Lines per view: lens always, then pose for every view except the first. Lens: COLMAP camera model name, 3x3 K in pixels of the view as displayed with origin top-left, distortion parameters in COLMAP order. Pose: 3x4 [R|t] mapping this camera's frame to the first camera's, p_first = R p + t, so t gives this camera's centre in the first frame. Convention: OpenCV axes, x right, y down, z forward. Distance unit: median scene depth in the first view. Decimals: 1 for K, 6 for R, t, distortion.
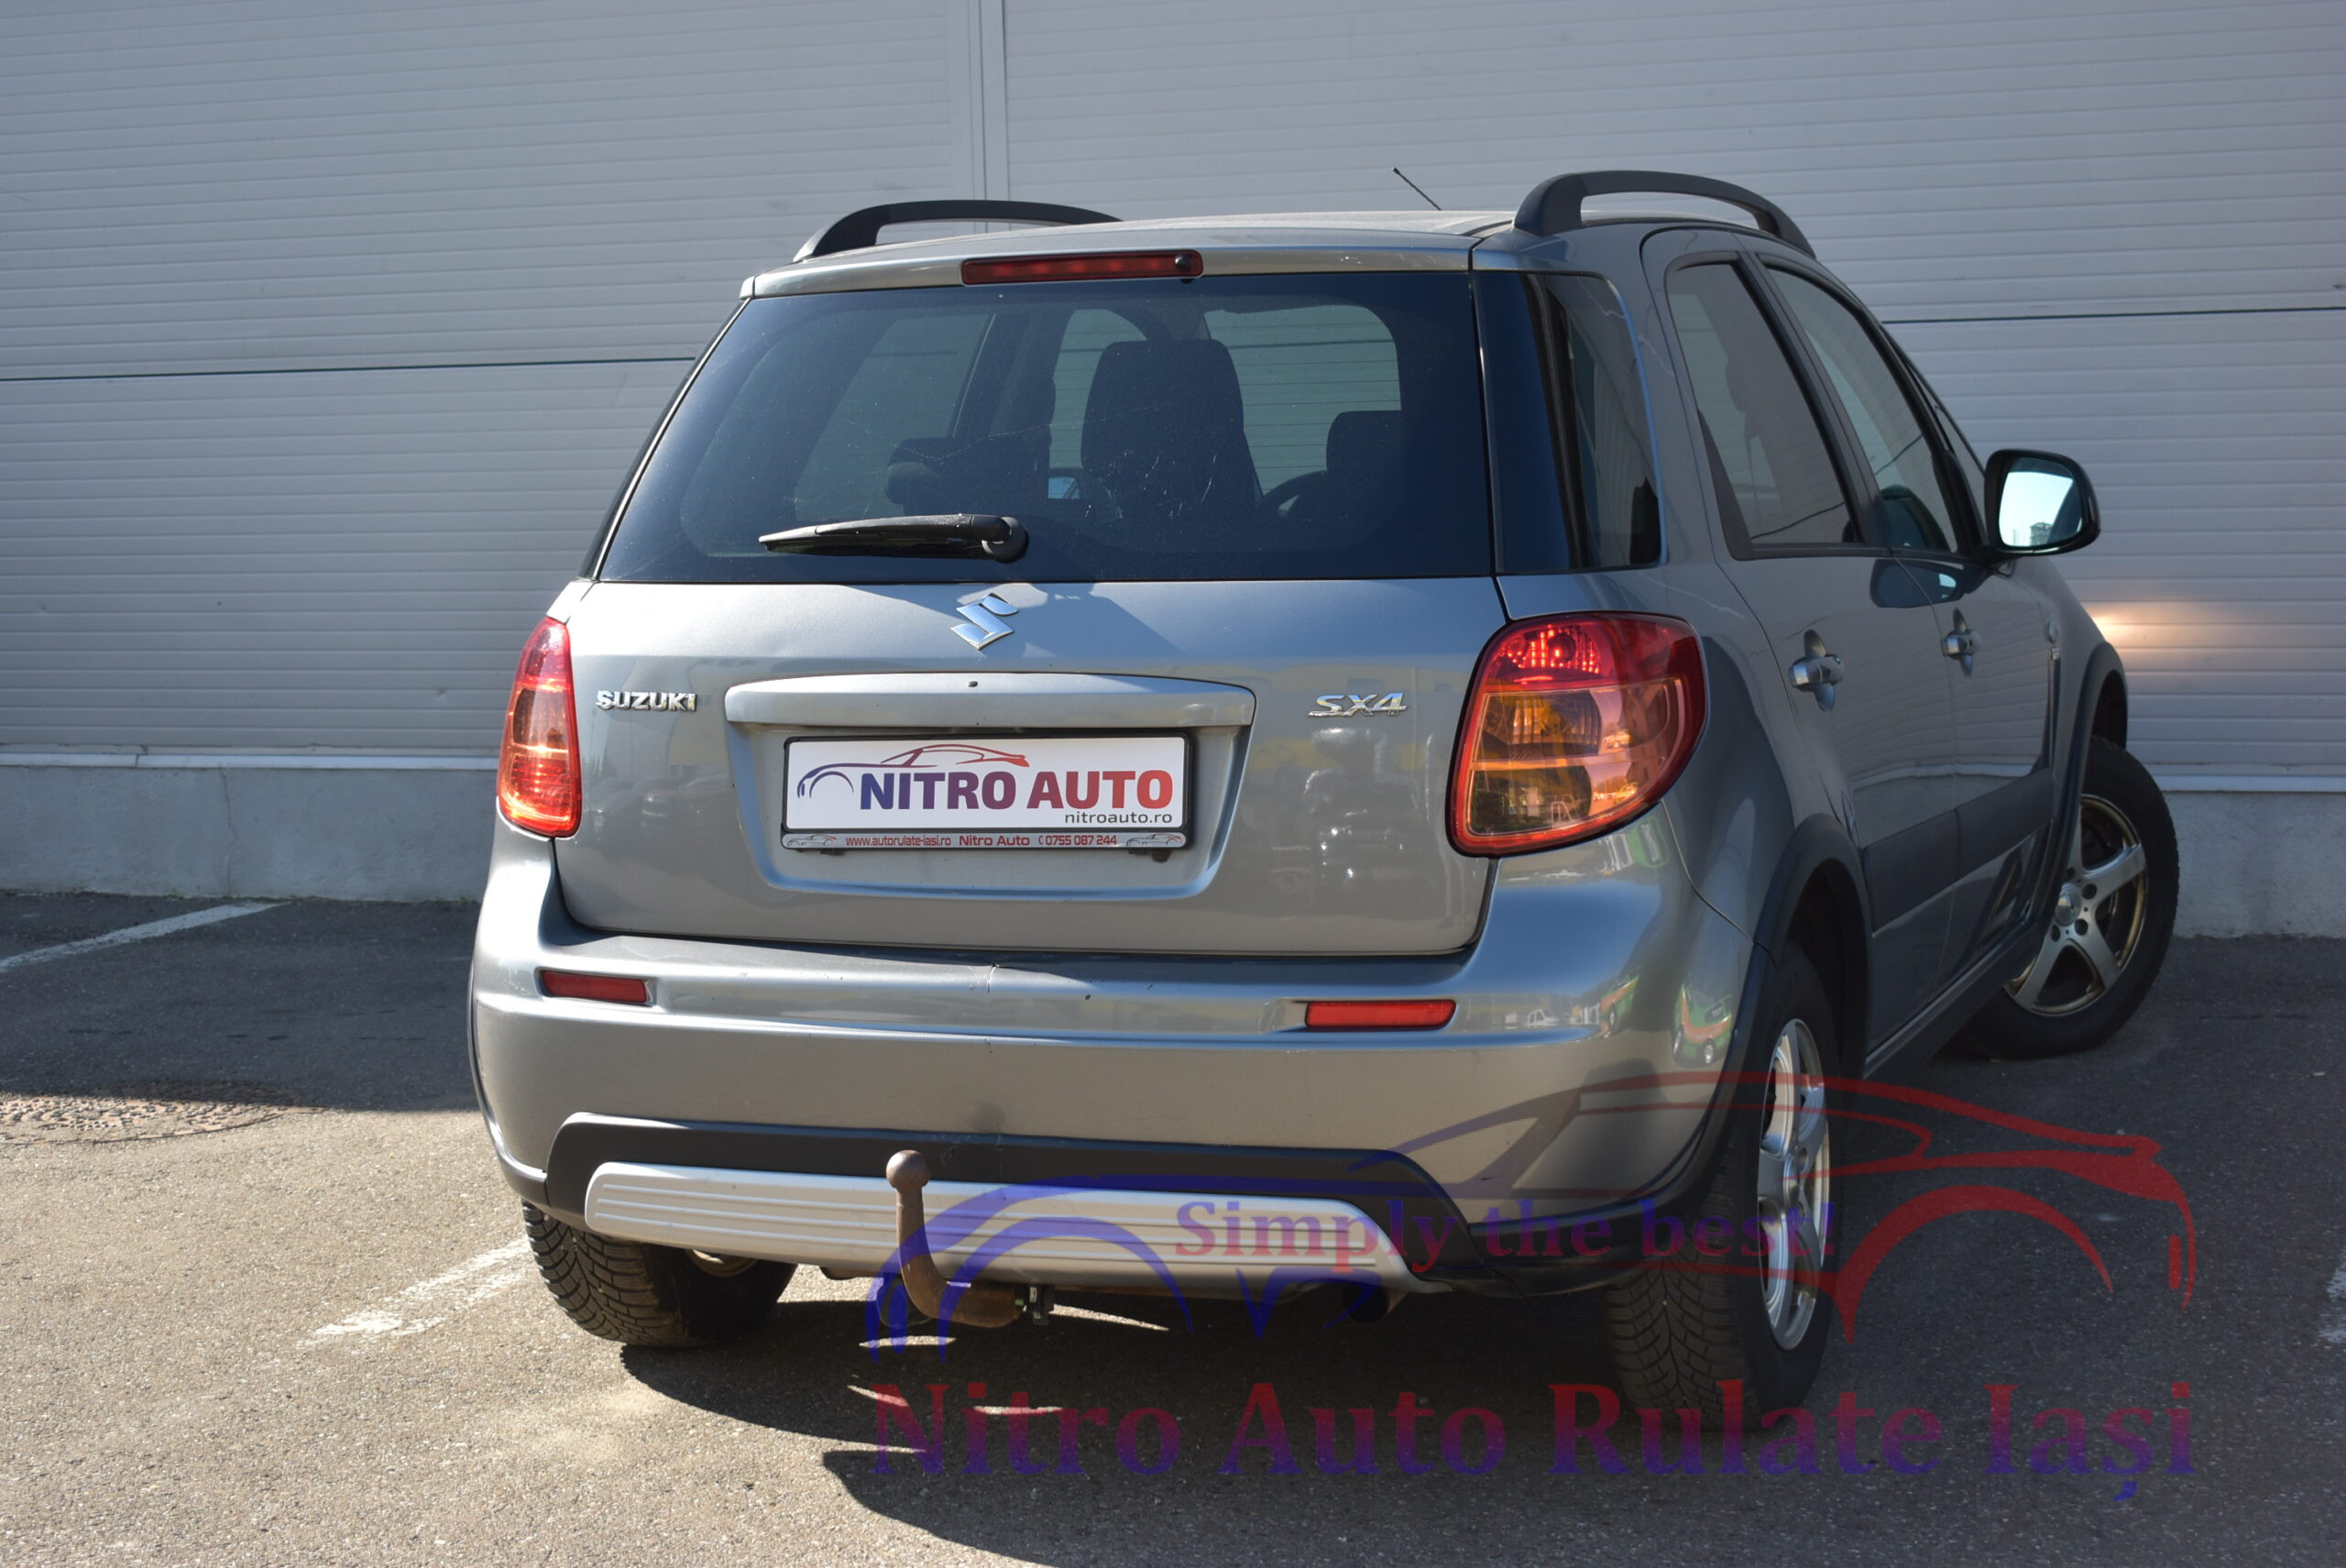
lens RADIAL K [[3939.4, 0, 1173.0], [0, 3939.4, 784.0], [0, 0, 1]] dist [0.022976, 0.027593]
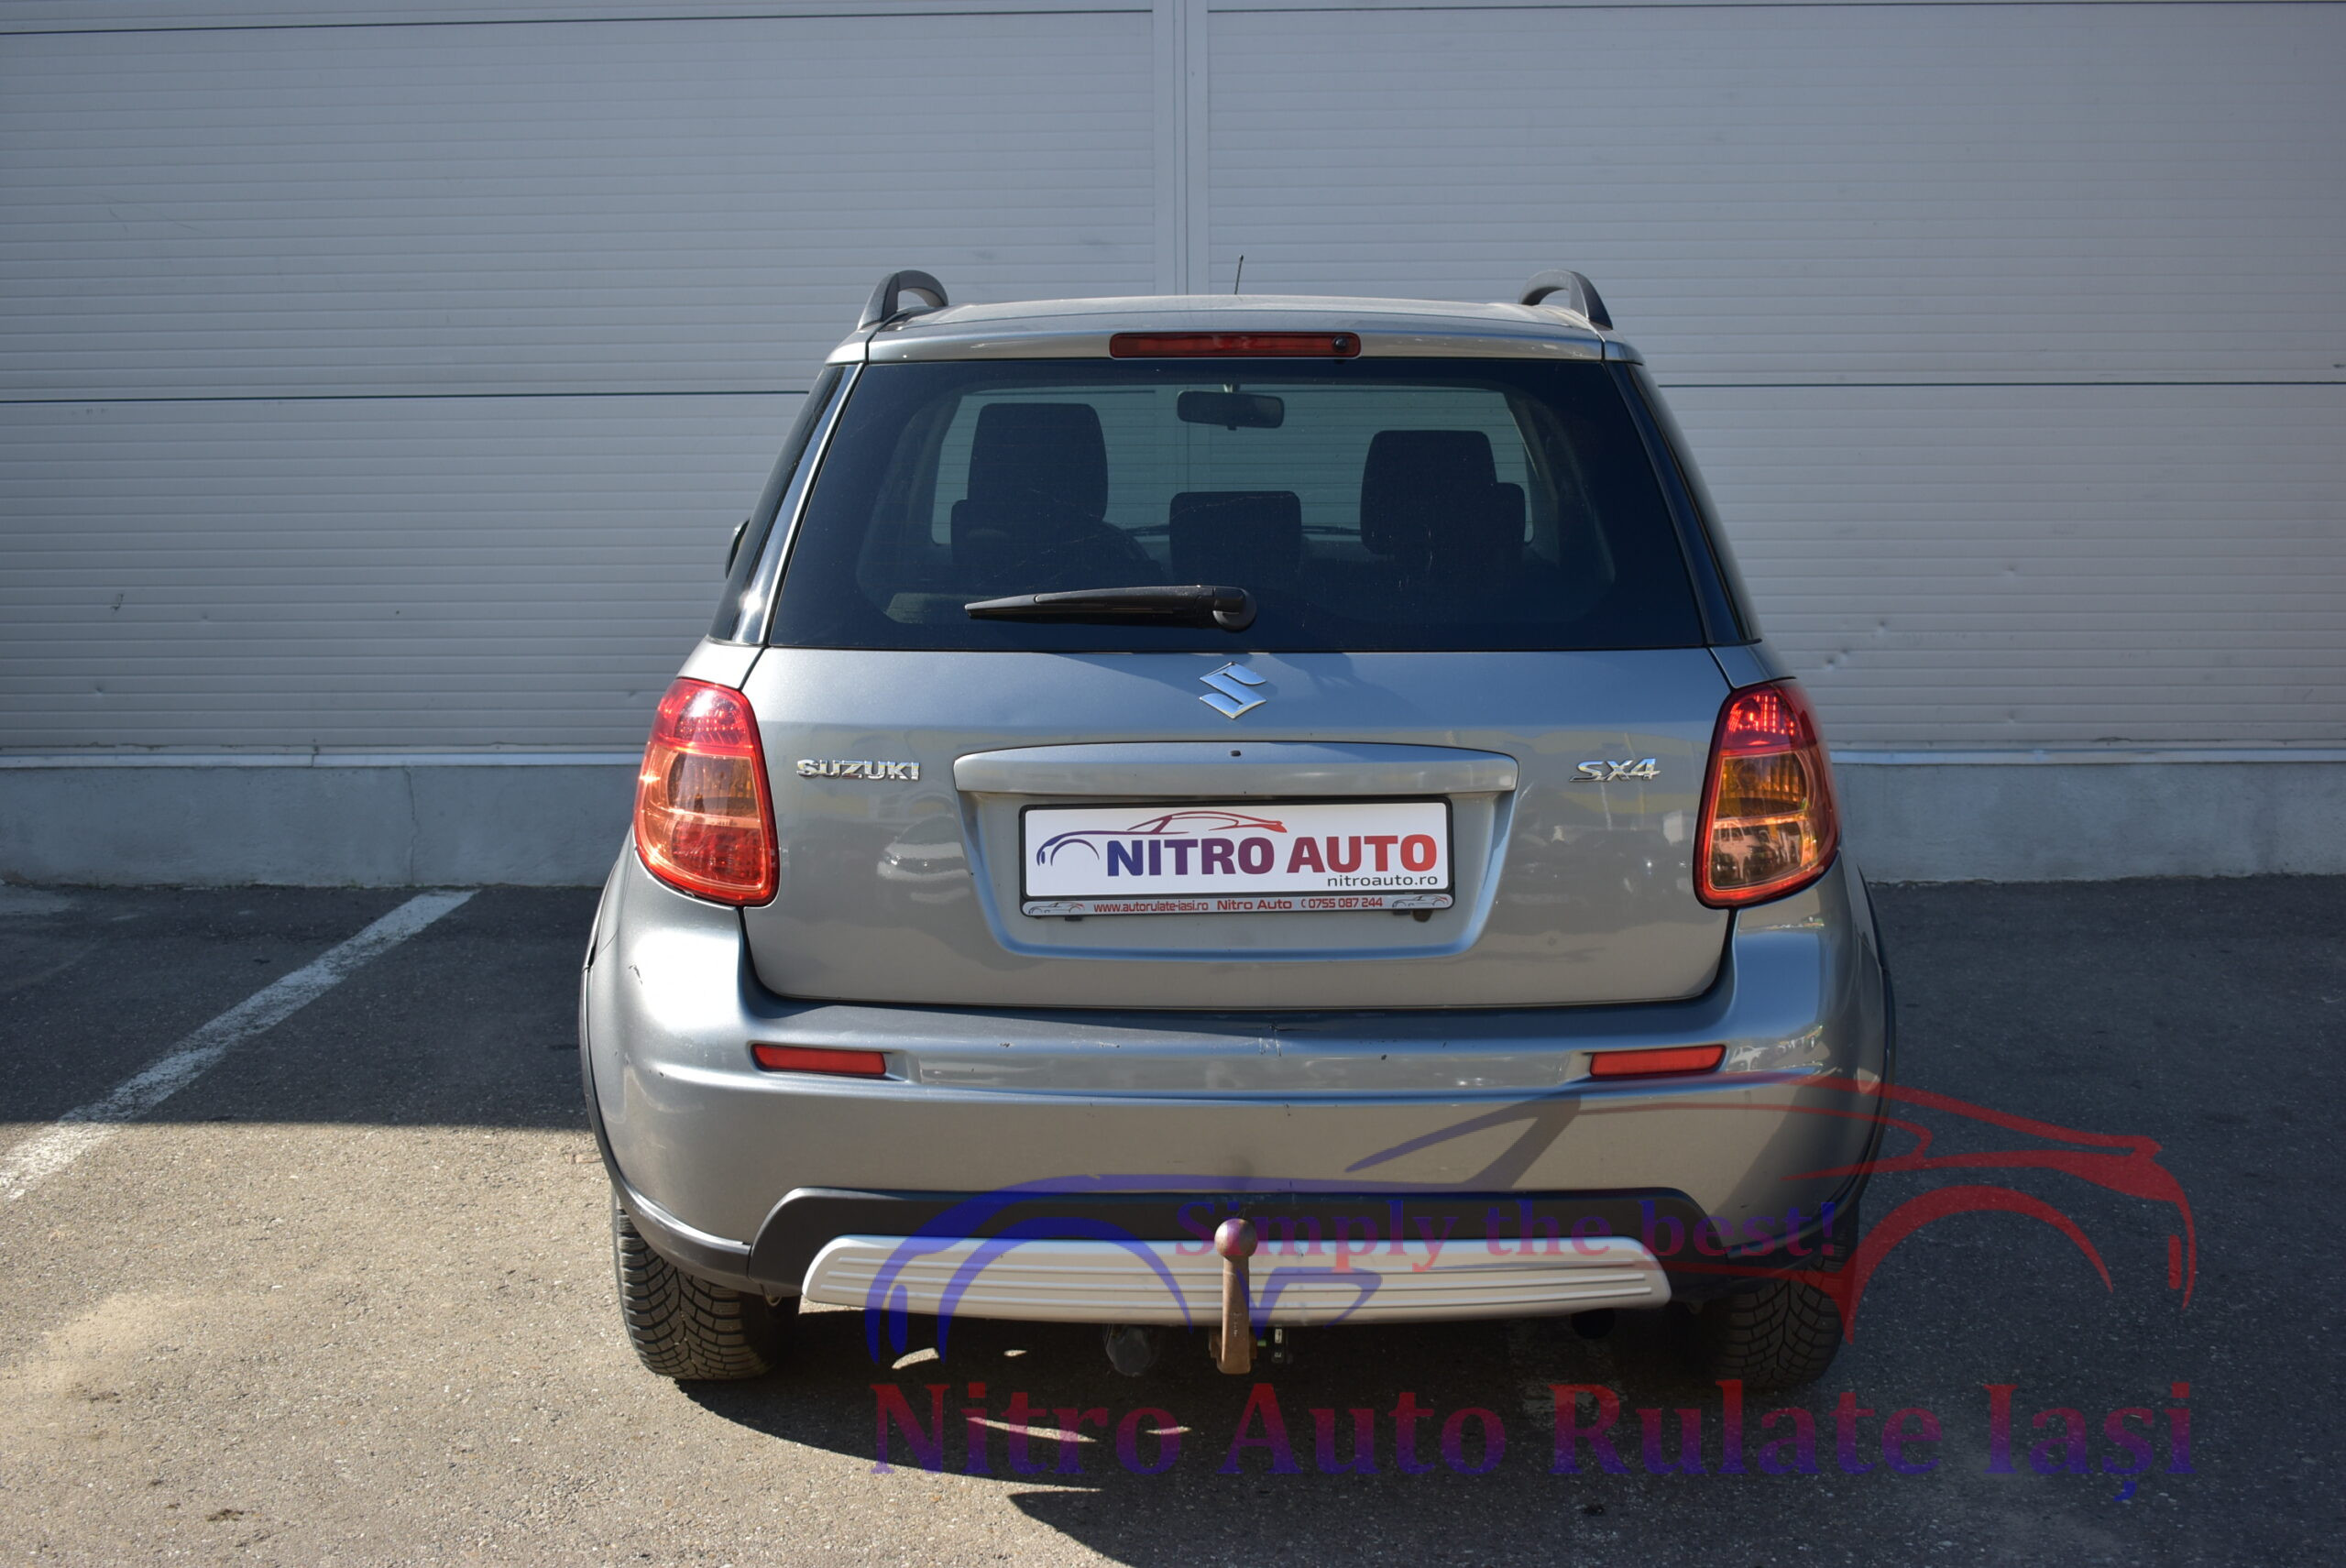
lens RADIAL K [[3010.1, 0, 1173.0], [0, 3010.1, 784.0], [0, 0, 1]] dist [-0.021824, 0.001804]
pose [[0.937714, -0.020734, 0.346788, -0.335903], [0.012027, 0.999557, 0.027241, -0.038694], [-0.347199, -0.021374, 0.937548, 0.270026]]
